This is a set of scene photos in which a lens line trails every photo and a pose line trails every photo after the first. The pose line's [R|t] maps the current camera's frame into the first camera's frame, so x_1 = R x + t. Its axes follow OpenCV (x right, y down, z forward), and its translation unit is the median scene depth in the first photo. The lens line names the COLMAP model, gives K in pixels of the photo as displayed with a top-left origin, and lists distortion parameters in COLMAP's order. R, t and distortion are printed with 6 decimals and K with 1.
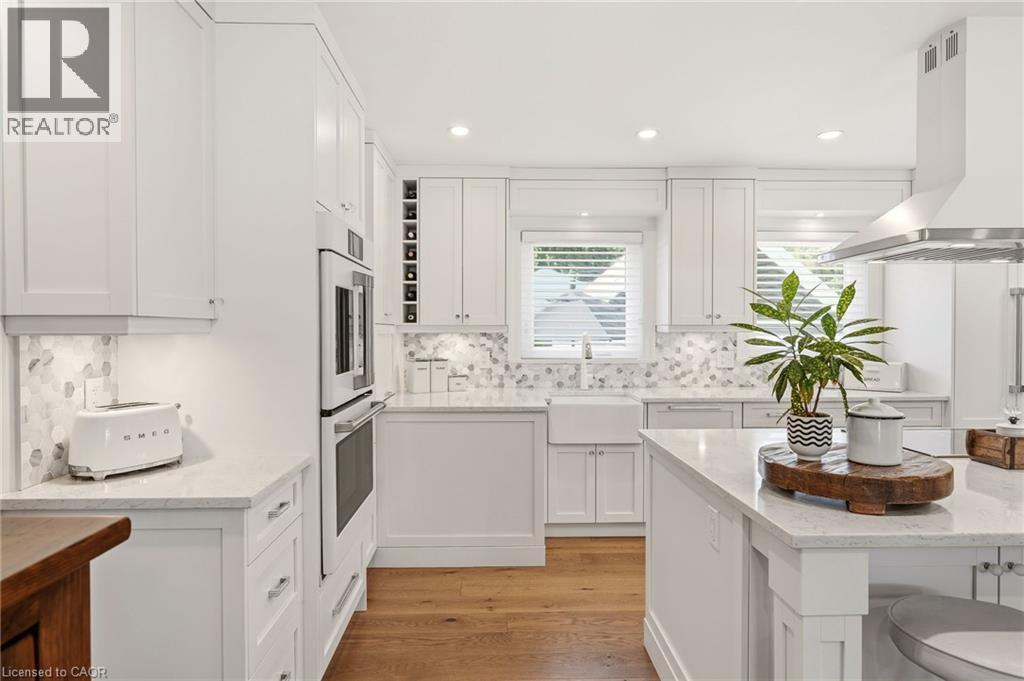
lens RADIAL K [[597.2, 0, 512.0], [0, 597.2, 340.5], [0, 0, 1]] dist [0.000237, -0.000401]
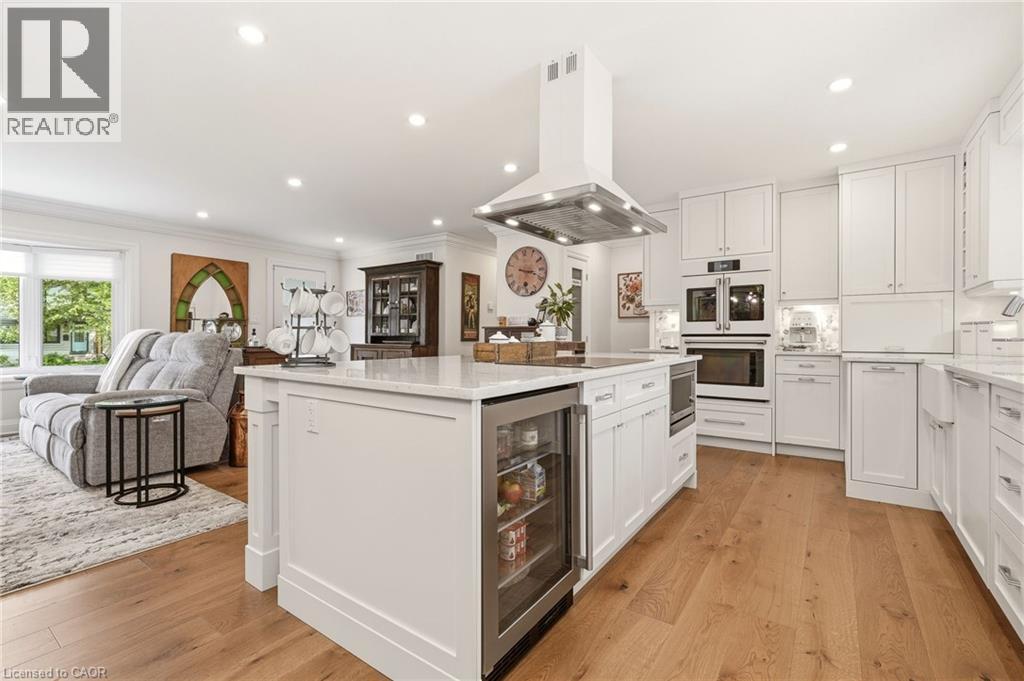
lens RADIAL K [[452.1, 0, 512.0], [0, 452.1, 340.5], [0, 0, 1]] dist [0.000367, 0.000002]
pose [[-0.601933, 0.010185, -0.798482, 0.869807], [-0.011594, 0.999702, 0.021491, 0.050834], [0.798462, 0.022194, -0.601636, 0.769652]]
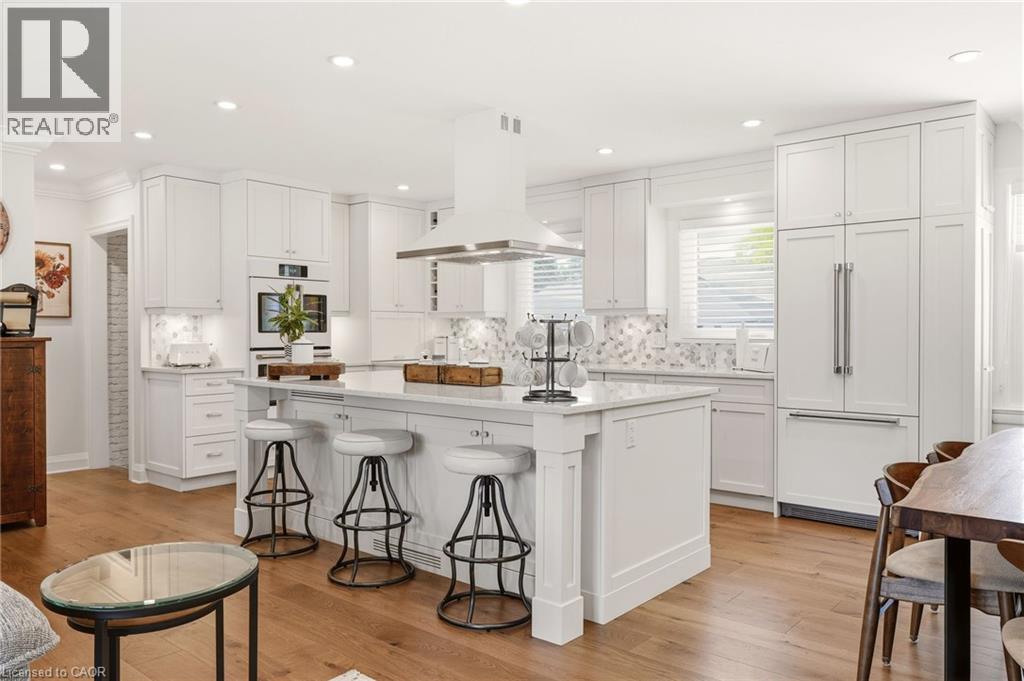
lens RADIAL K [[752.5, 0, 492.7], [0, 752.5, 338.5], [0, 0, 1]] dist [0.000566, 0.000658]
pose [[0.740847, 0.009051, -0.671613, 1.066526], [-0.012113, 0.999927, 0.000114, 0.032358], [0.671565, 0.008051, 0.740902, -0.231260]]
